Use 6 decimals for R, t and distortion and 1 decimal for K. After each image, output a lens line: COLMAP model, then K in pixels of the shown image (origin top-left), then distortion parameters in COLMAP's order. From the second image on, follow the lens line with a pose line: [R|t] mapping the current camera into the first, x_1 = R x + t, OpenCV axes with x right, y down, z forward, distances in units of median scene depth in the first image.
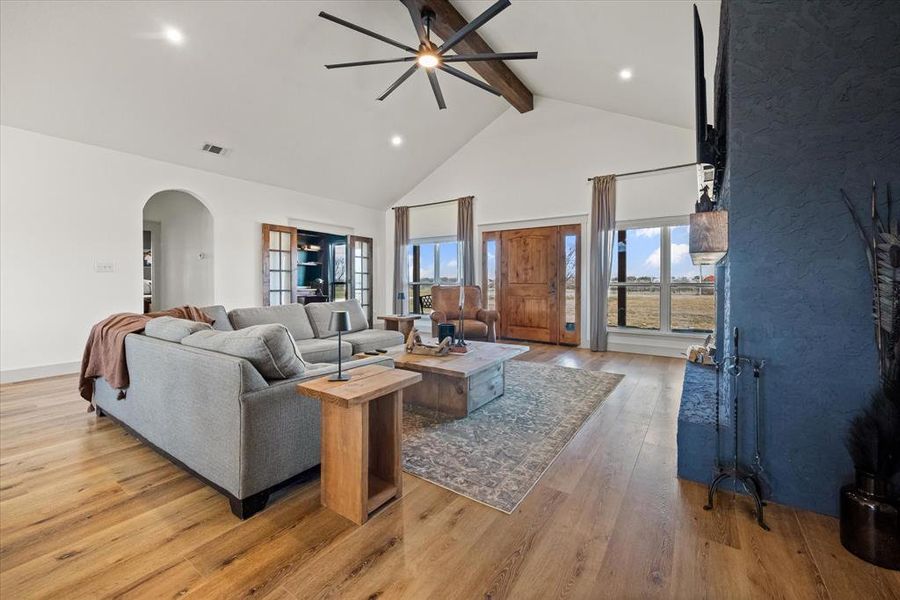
lens RADIAL K [[364.5, 0, 452.2], [0, 364.5, 283.4], [0, 0, 1]] dist [0.002712, 0.000259]
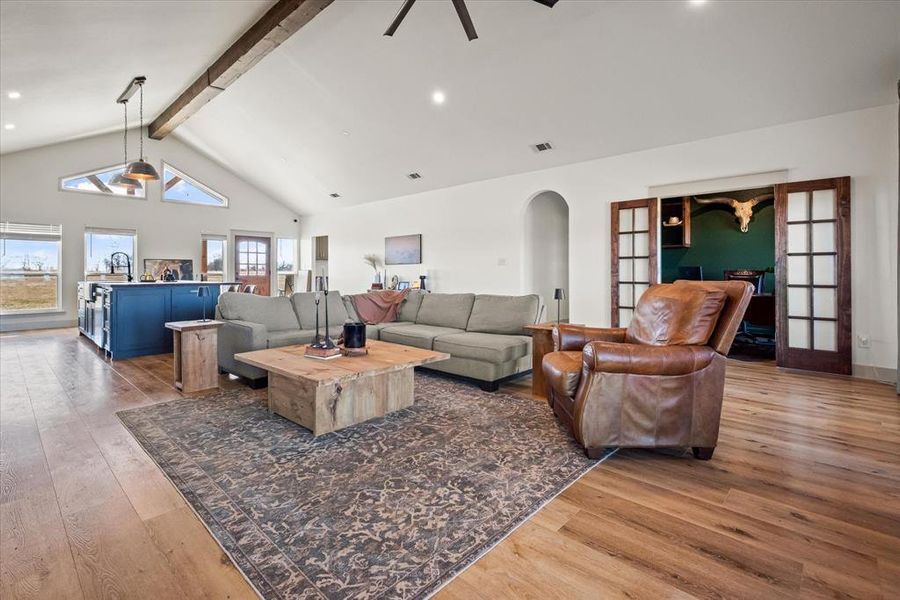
lens RADIAL K [[416.1, 0, 446.8], [0, 416.1, 271.8], [0, 0, 1]] dist [-0.006013, -0.000712]
pose [[-0.148646, 0.000166, -0.988890, 0.468246], [-0.002145, 0.999998, 0.000490, -0.003541], [0.988888, 0.002194, -0.148646, 0.722477]]
